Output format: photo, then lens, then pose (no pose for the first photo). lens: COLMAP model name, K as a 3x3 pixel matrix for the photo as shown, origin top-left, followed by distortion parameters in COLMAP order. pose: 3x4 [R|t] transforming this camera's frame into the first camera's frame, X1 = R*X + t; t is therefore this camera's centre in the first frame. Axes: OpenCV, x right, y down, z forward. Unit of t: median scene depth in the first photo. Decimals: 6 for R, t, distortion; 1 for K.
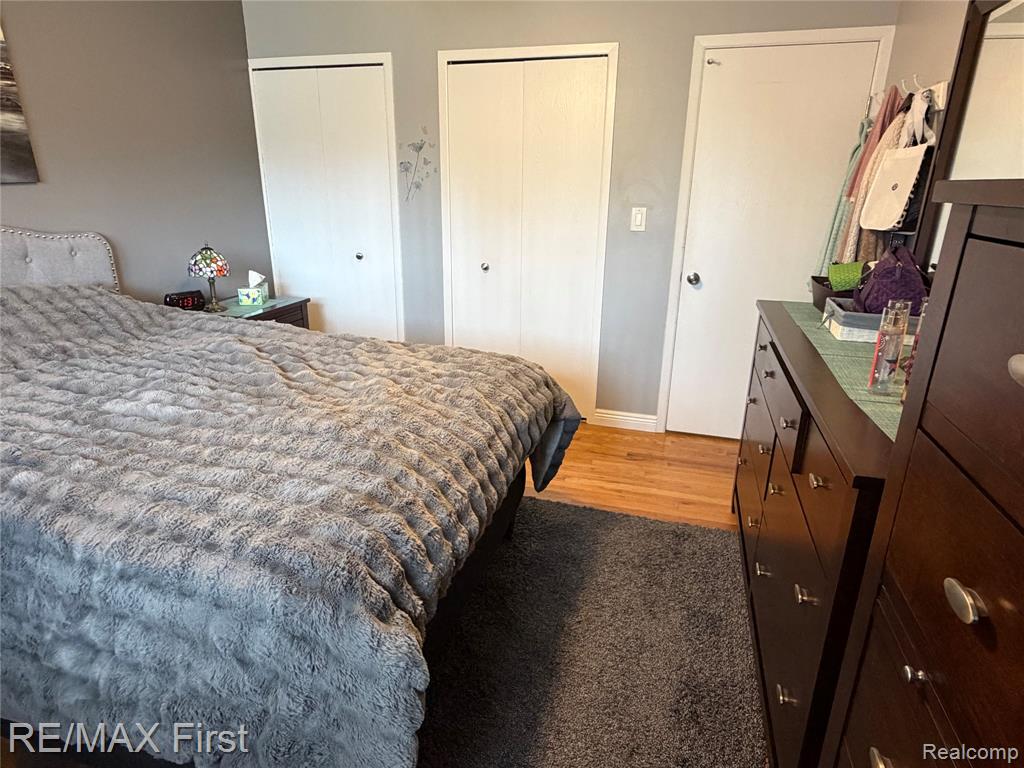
lens RADIAL K [[596.3, 0, 511.6], [0, 596.3, 386.7], [0, 0, 1]] dist [0.000338, 0.000355]
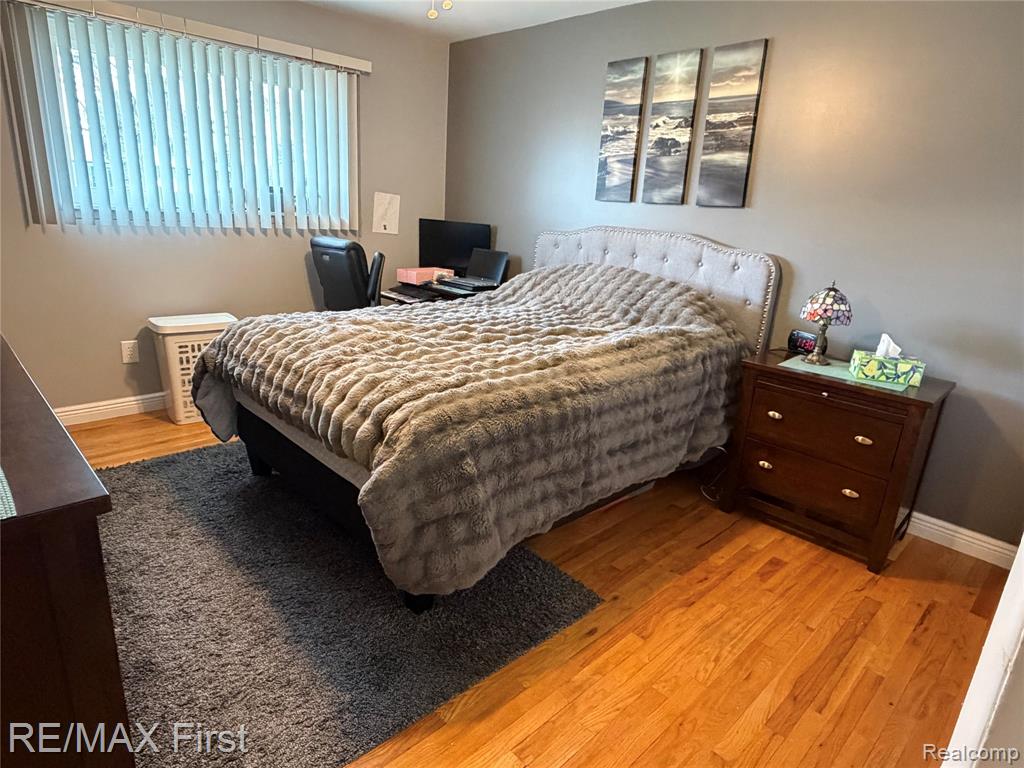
lens RADIAL K [[596.3, 0, 512.8], [0, 596.3, 382.7], [0, 0, 1]] dist [0.000338, 0.000355]
pose [[-0.495178, 0.210153, -0.842991, 0.532300], [-0.339524, 0.846331, 0.410424, -0.390321], [0.799701, 0.489449, -0.347733, 1.256563]]
